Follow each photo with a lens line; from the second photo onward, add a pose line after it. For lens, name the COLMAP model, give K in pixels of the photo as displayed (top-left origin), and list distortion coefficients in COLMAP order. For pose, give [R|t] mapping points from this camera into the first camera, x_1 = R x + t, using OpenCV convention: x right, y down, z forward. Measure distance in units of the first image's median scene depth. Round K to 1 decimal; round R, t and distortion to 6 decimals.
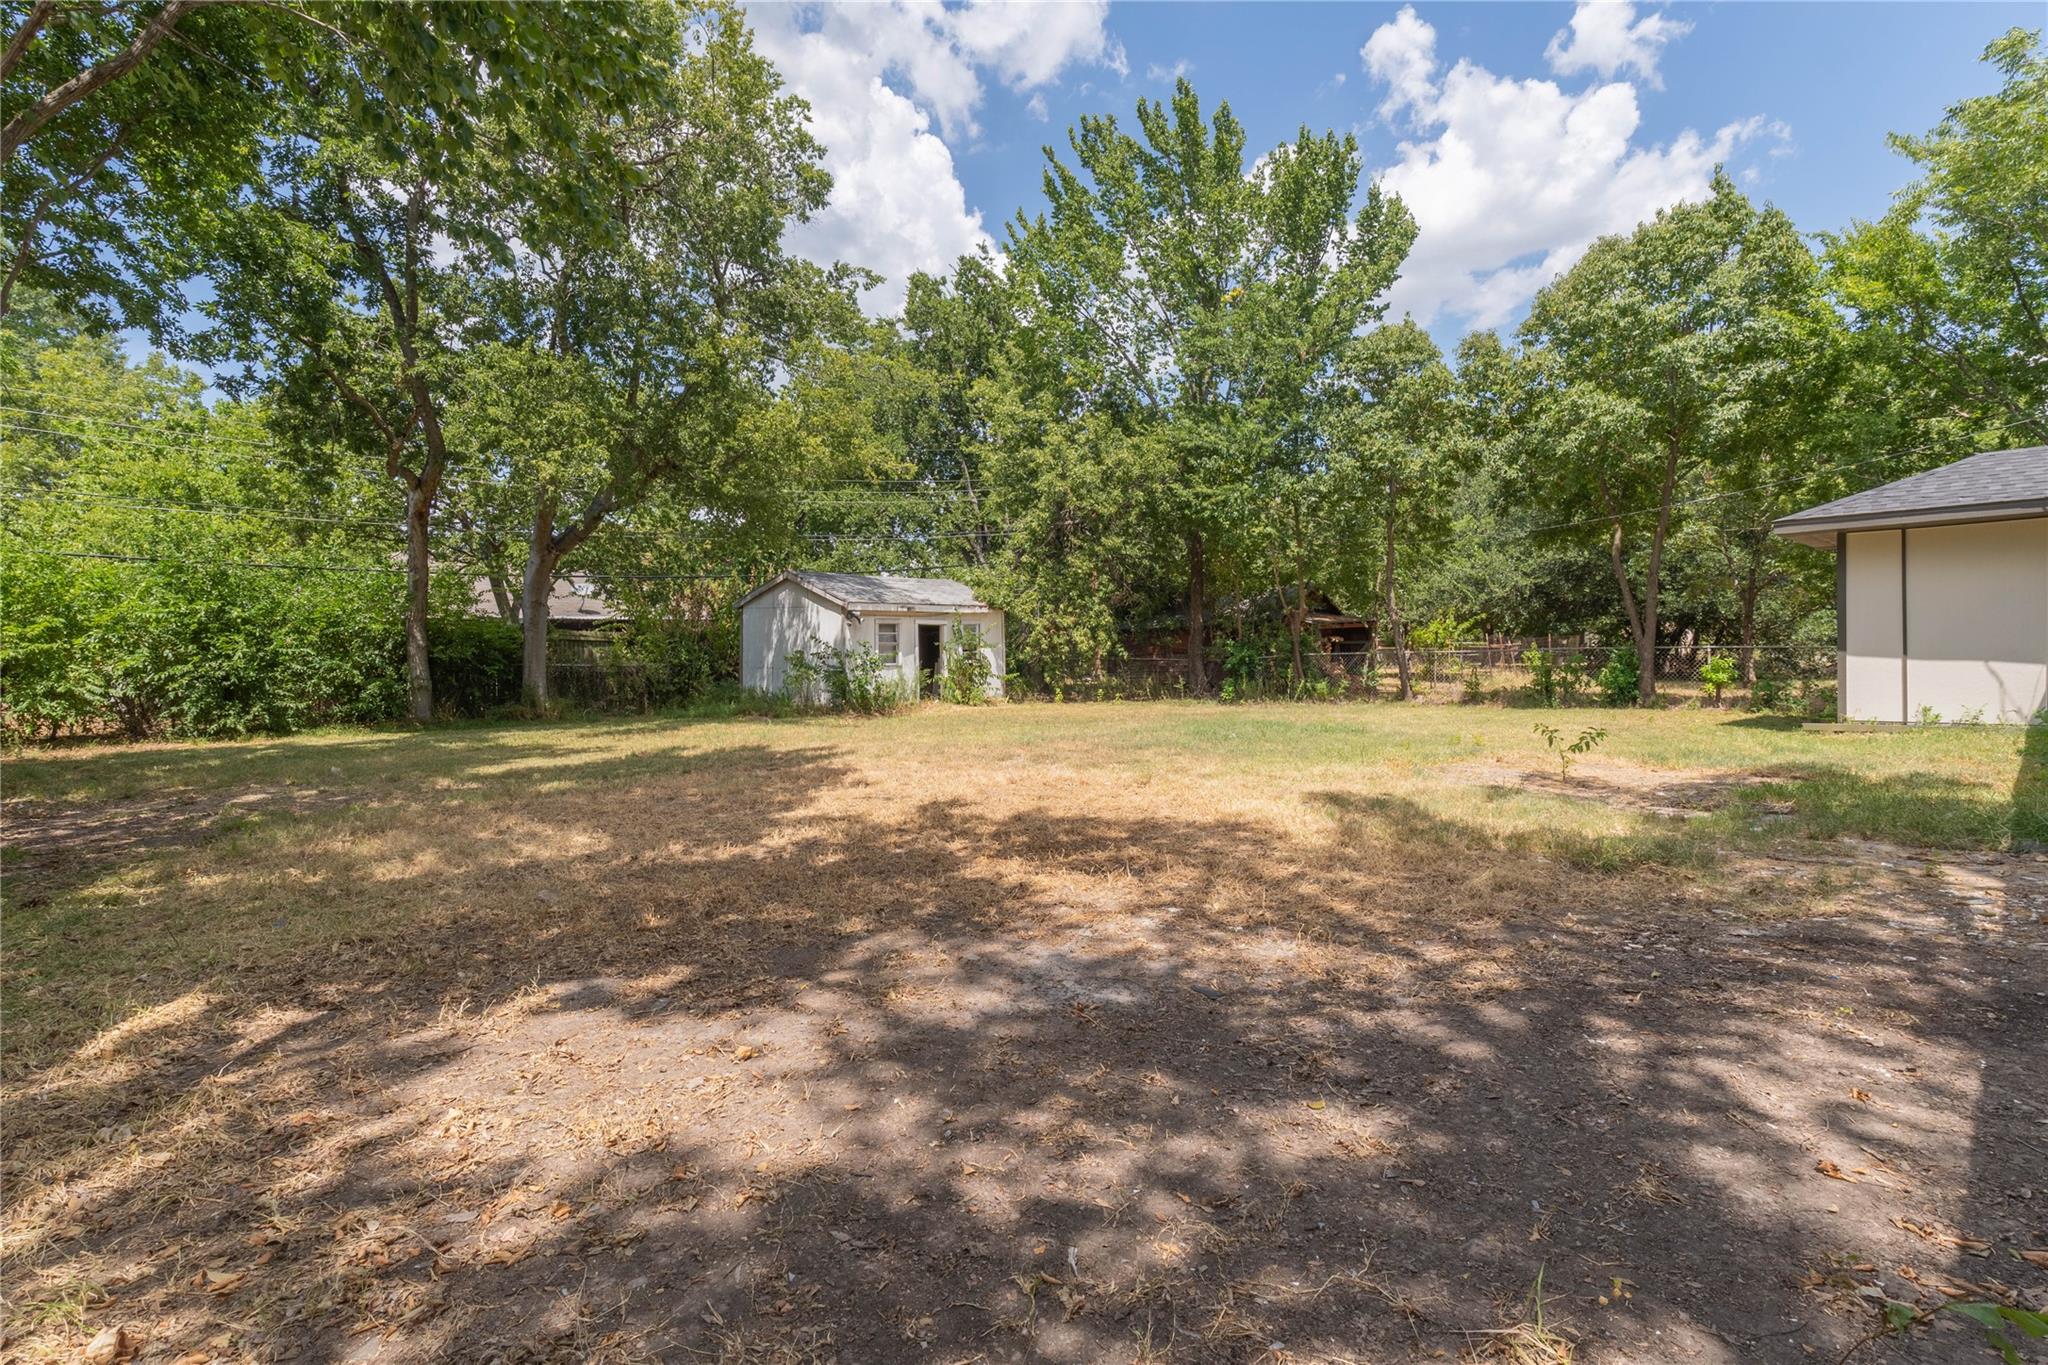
lens RADIAL K [[995.5, 0, 1027.4], [0, 995.5, 679.3], [0, 0, 1]] dist [0.005541, -0.001205]
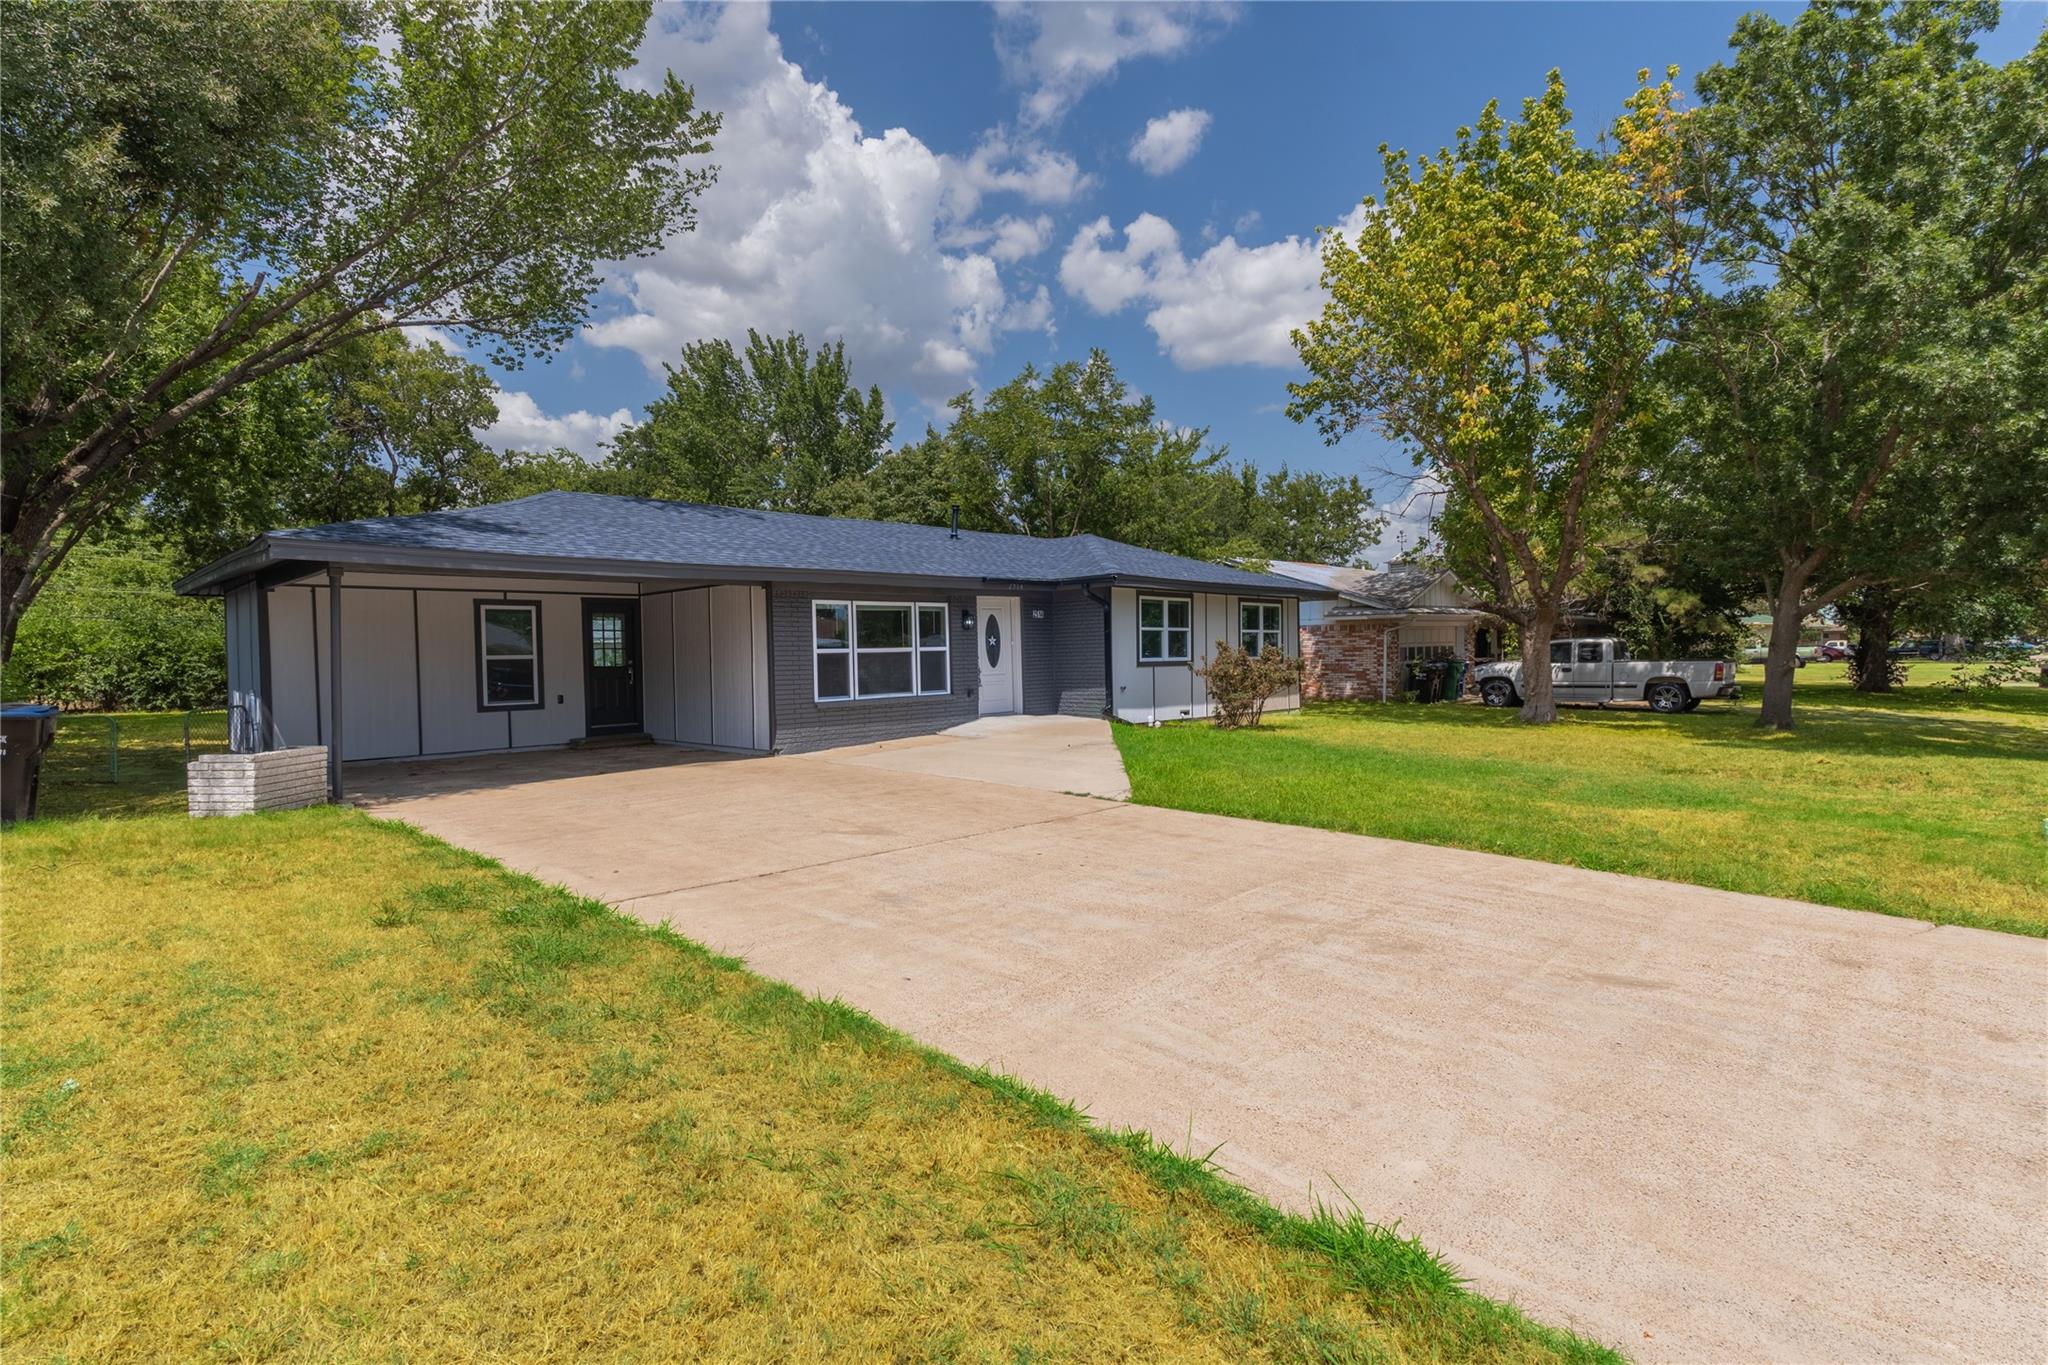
lens RADIAL K [[995.5, 0, 1021.3], [0, 995.5, 677.2], [0, 0, 1]] dist [0.005541, -0.001205]
pose [[0.999704, 0.004984, 0.023804, 0.828943], [-0.004890, 0.999980, -0.004024, -0.006717], [-0.023823, 0.003906, 0.999709, -0.976800]]
